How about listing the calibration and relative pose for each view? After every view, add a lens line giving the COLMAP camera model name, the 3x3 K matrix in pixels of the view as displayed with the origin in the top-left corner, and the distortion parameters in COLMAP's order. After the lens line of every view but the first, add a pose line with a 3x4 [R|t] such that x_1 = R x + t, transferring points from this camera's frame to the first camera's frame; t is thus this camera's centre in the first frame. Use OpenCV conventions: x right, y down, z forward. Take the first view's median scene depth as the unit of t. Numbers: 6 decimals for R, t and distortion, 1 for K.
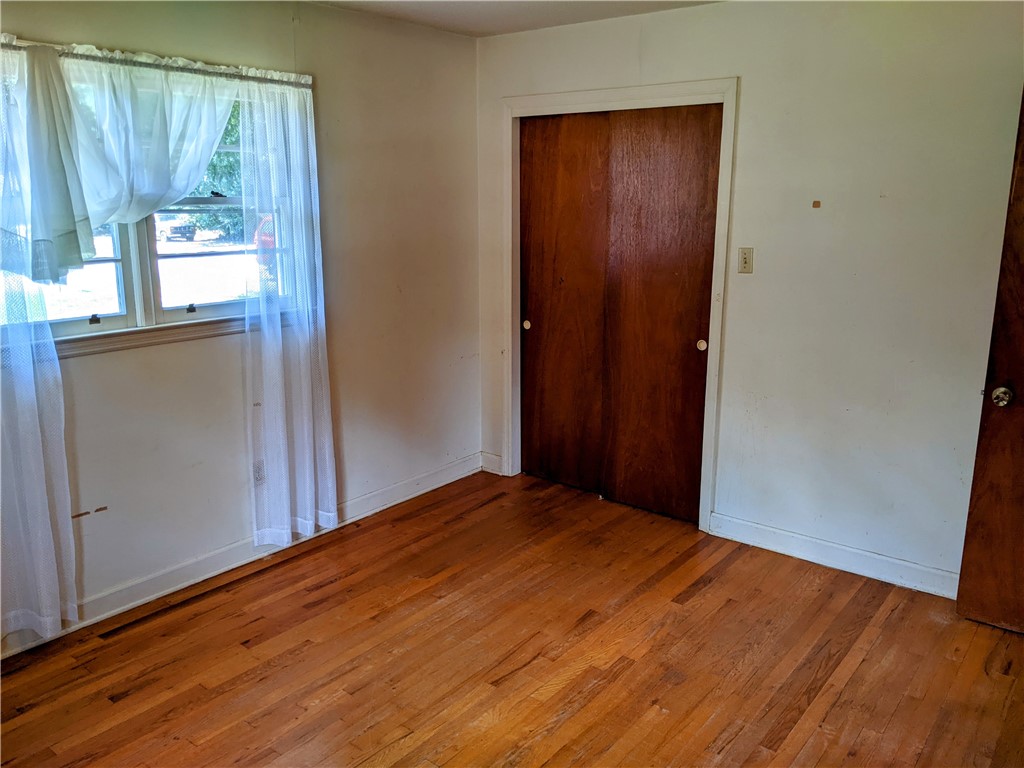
lens RADIAL K [[820.5, 0, 512.5], [0, 820.5, 370.8], [0, 0, 1]] dist [-0.001003, -0.012064]
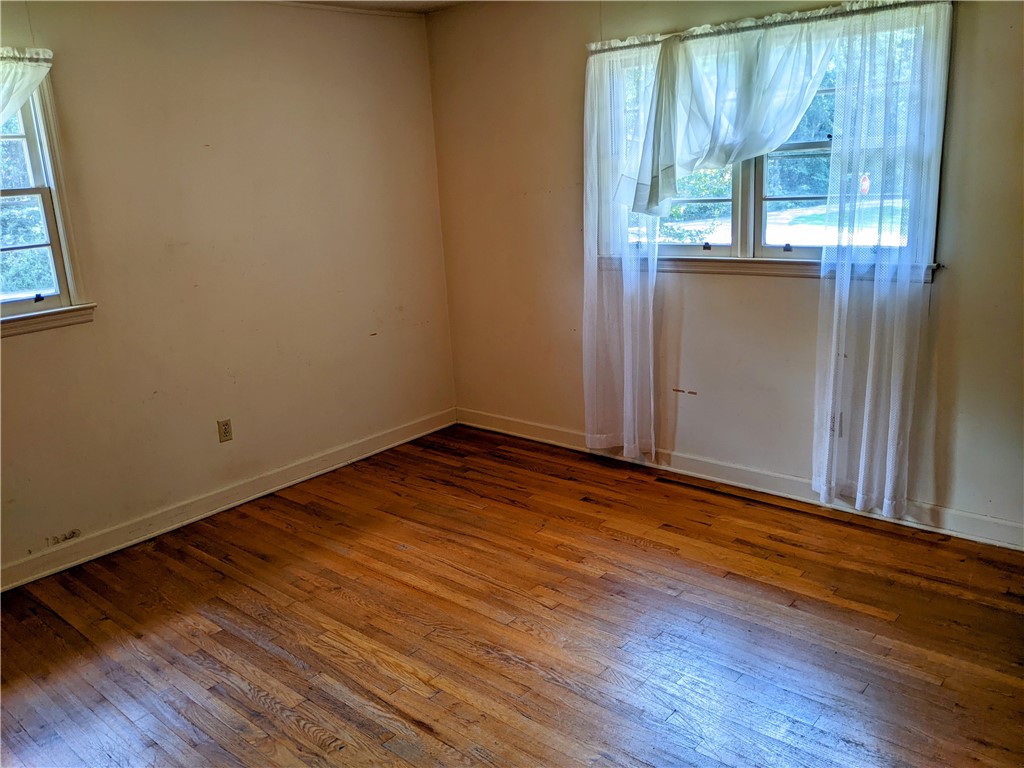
lens RADIAL K [[804.7, 0, 512.0], [0, 804.7, 384.0], [0, 0, 1]] dist [0.008013, -0.044694]
pose [[-0.045796, 0.258752, -0.964858, 0.706213], [-0.156604, 0.952069, 0.262755, -0.129167], [0.986599, 0.163134, -0.003079, 0.683473]]
